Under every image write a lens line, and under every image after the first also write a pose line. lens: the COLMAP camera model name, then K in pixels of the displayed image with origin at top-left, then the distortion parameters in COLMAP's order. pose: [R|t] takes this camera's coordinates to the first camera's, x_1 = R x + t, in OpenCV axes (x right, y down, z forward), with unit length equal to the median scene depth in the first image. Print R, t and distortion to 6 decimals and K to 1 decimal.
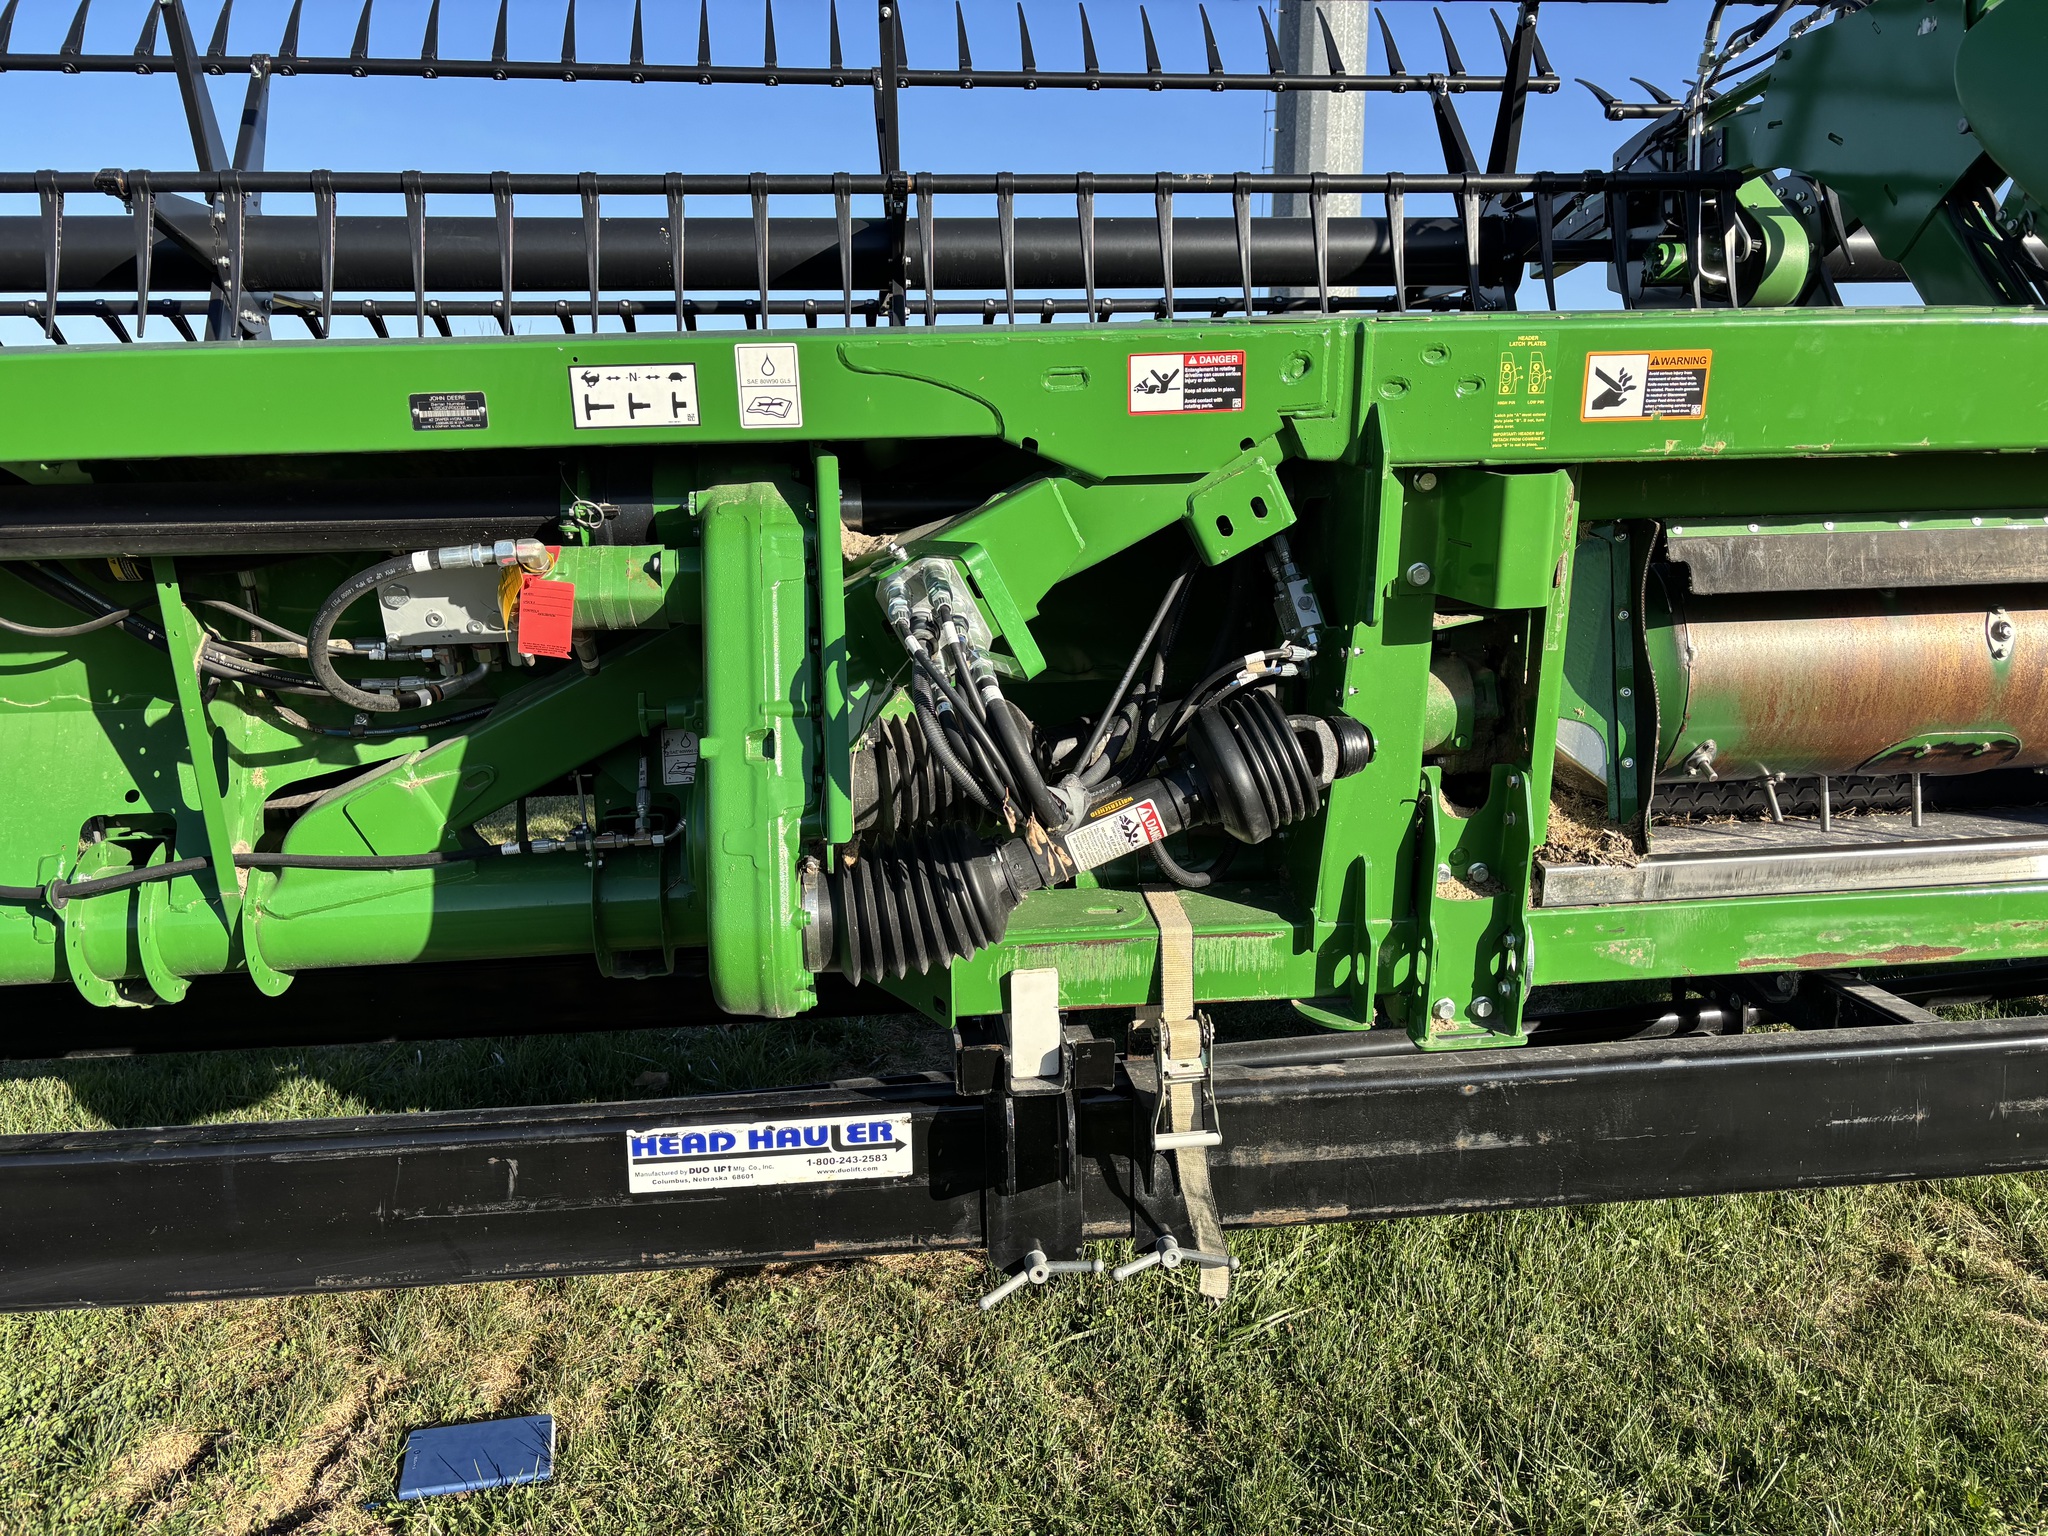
lens RADIAL K [[1541.7, 0, 1020.0], [0, 1541.7, 773.6], [0, 0, 1]] dist [0.043333, -0.040564]
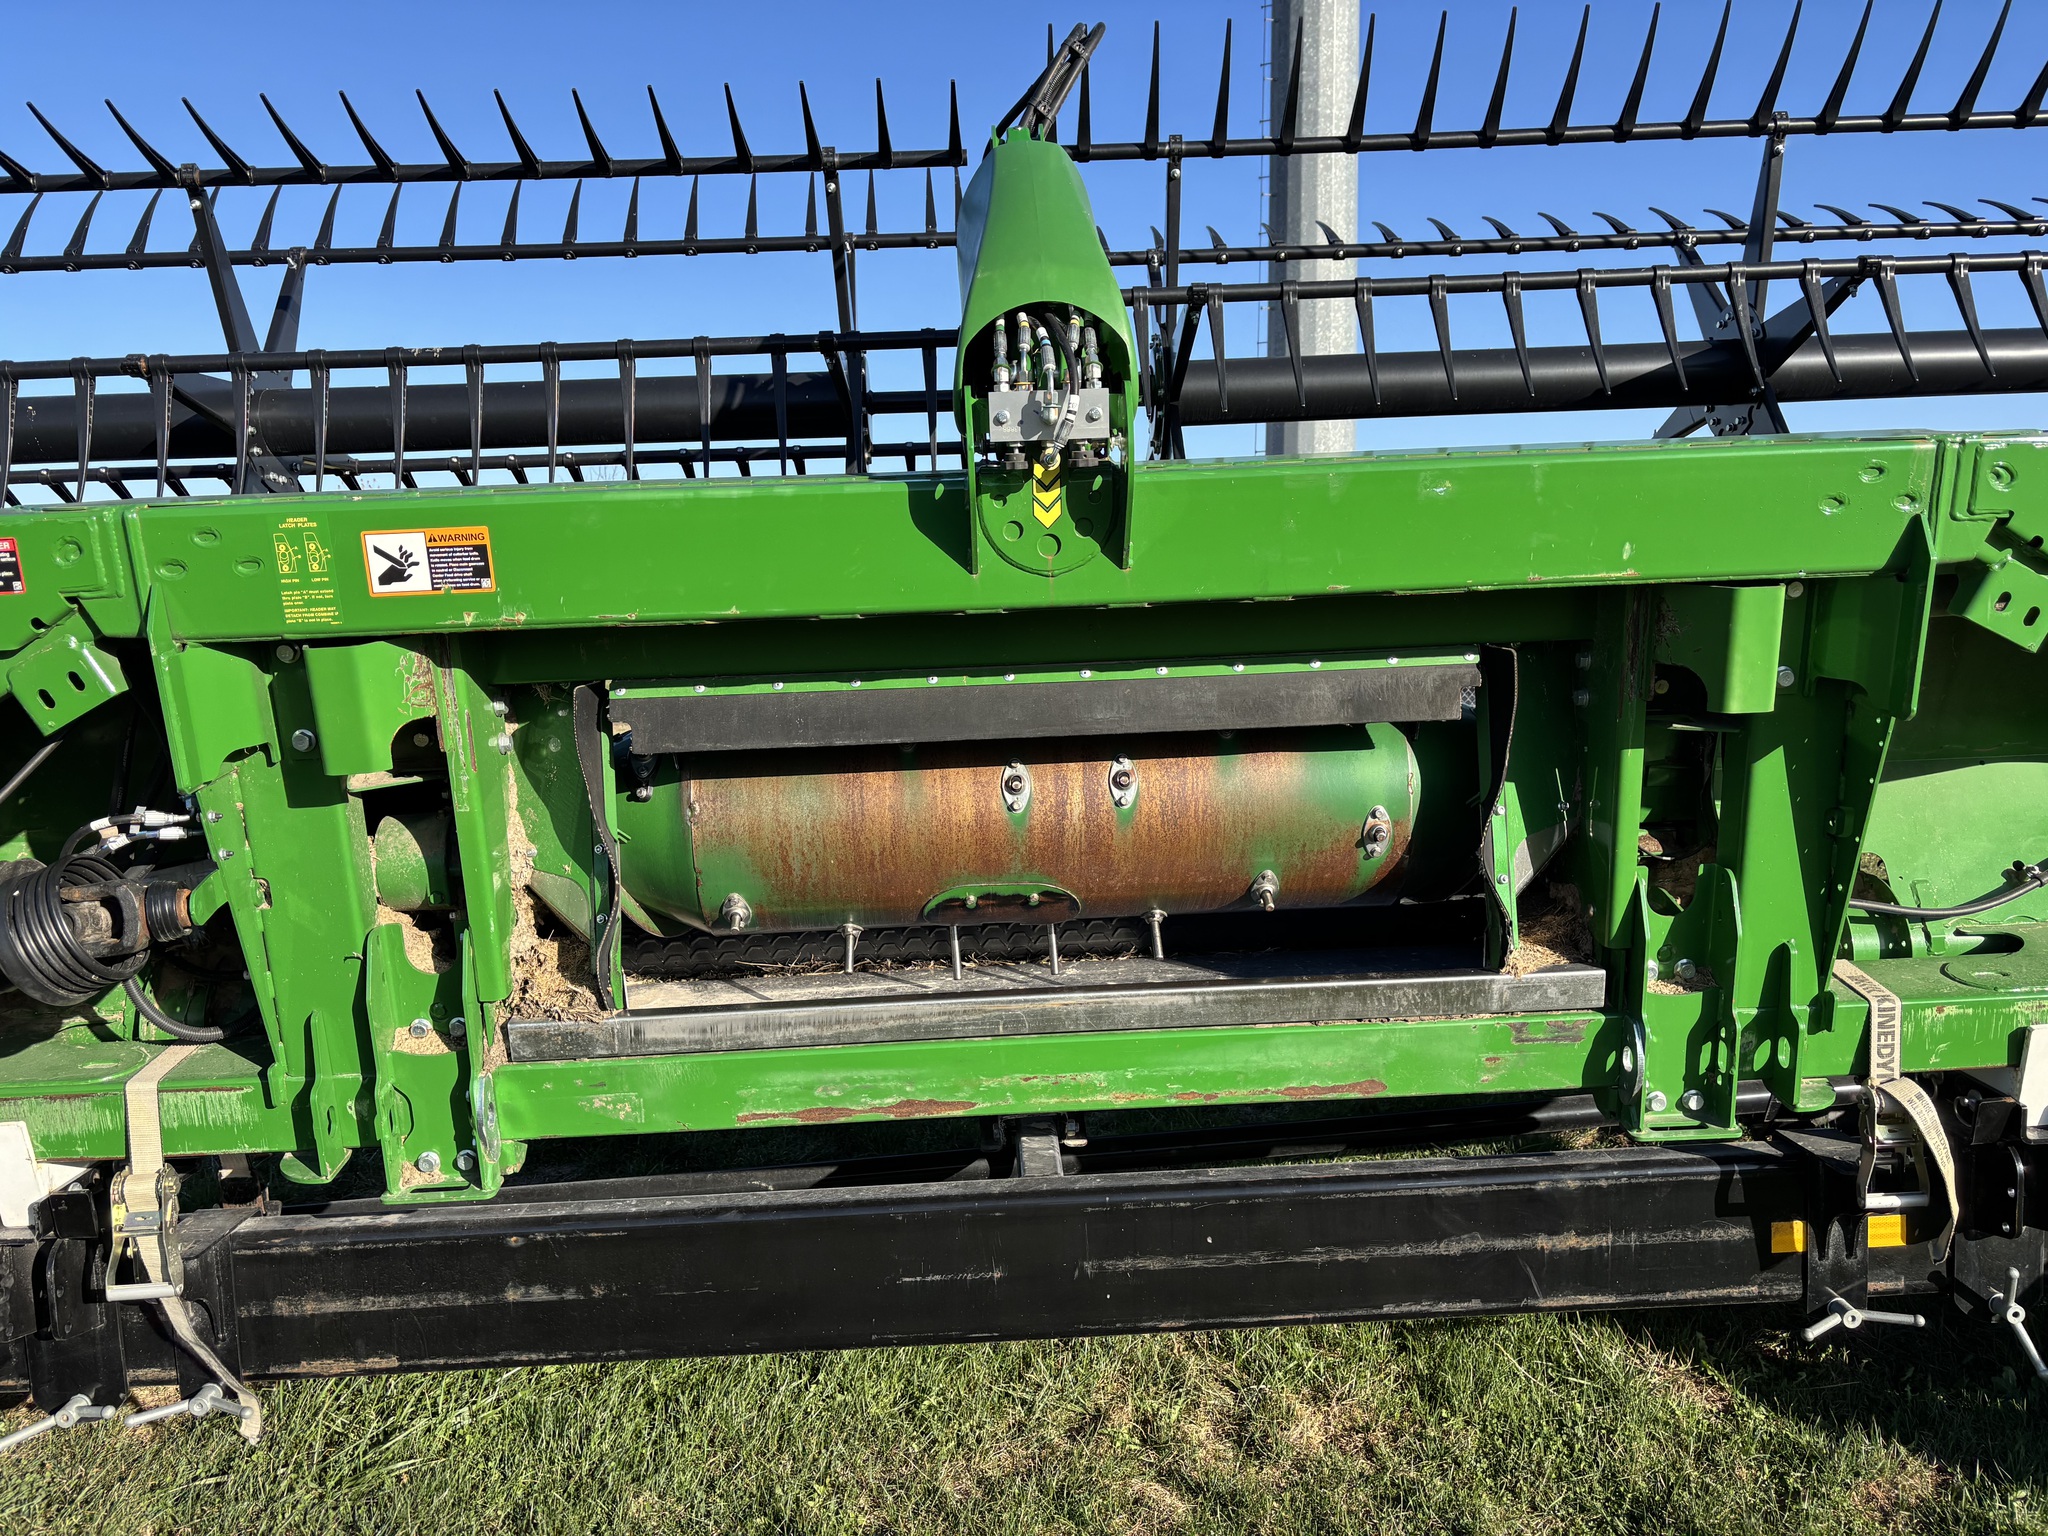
lens RADIAL K [[1475.9, 0, 1004.0], [0, 1475.9, 780.6], [0, 0, 1]] dist [0.025571, -0.026440]
pose [[0.996205, -0.009174, -0.086559, 0.724409], [0.003281, 0.997681, -0.067980, -0.029824], [0.086982, 0.067438, 0.993925, 0.051685]]
